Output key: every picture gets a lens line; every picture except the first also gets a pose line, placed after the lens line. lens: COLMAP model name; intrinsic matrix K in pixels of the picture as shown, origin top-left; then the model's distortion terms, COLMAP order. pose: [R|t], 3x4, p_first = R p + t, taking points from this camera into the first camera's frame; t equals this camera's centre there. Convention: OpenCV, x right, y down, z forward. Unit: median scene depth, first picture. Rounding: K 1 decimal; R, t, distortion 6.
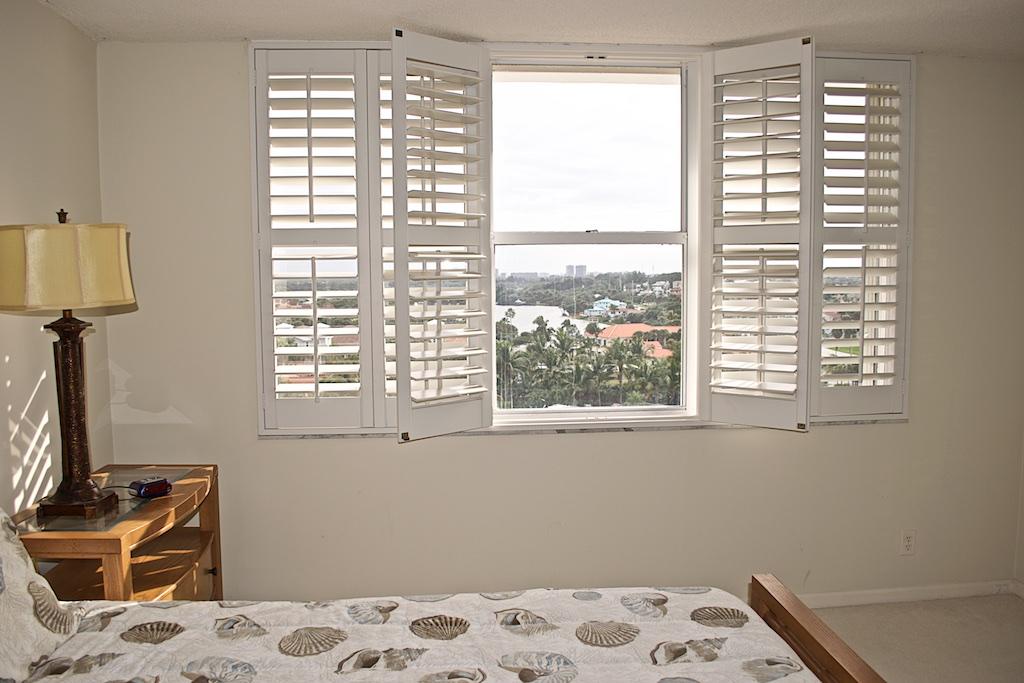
lens RADIAL K [[786.6, 0, 512.0], [0, 786.6, 341.5], [0, 0, 1]] dist [-0.072119, 0.006627]
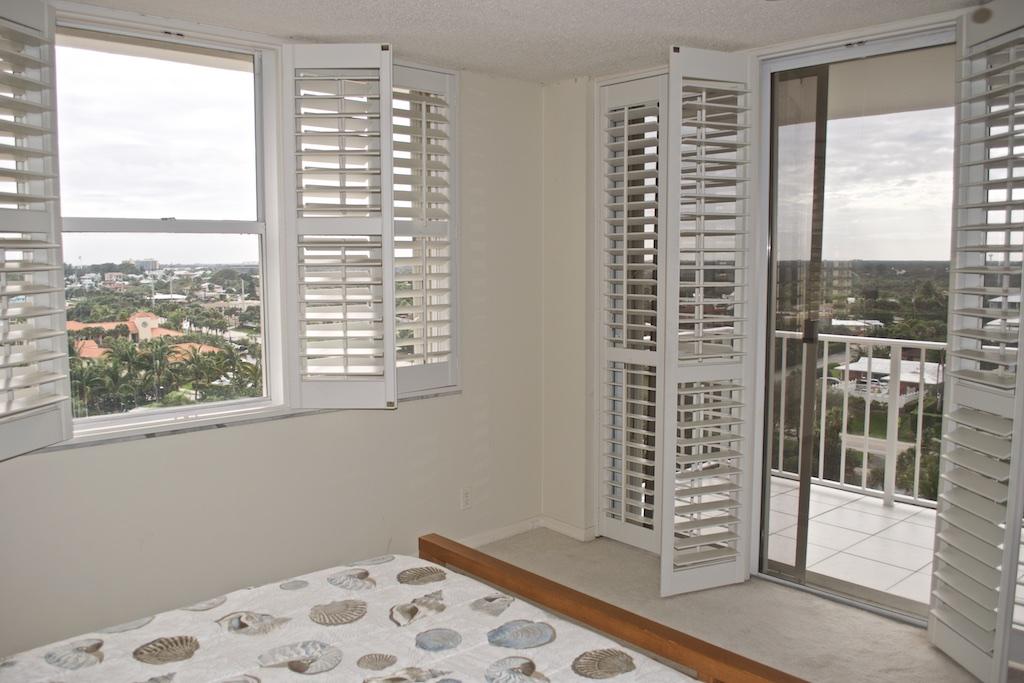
lens RADIAL K [[786.6, 0, 512.0], [0, 786.6, 341.5], [0, 0, 1]] dist [-0.072119, 0.006627]
pose [[0.806757, -0.056478, 0.588178, -0.137013], [0.050245, 0.998373, 0.026950, 0.000955], [-0.588744, 0.007811, 0.808282, 0.016161]]
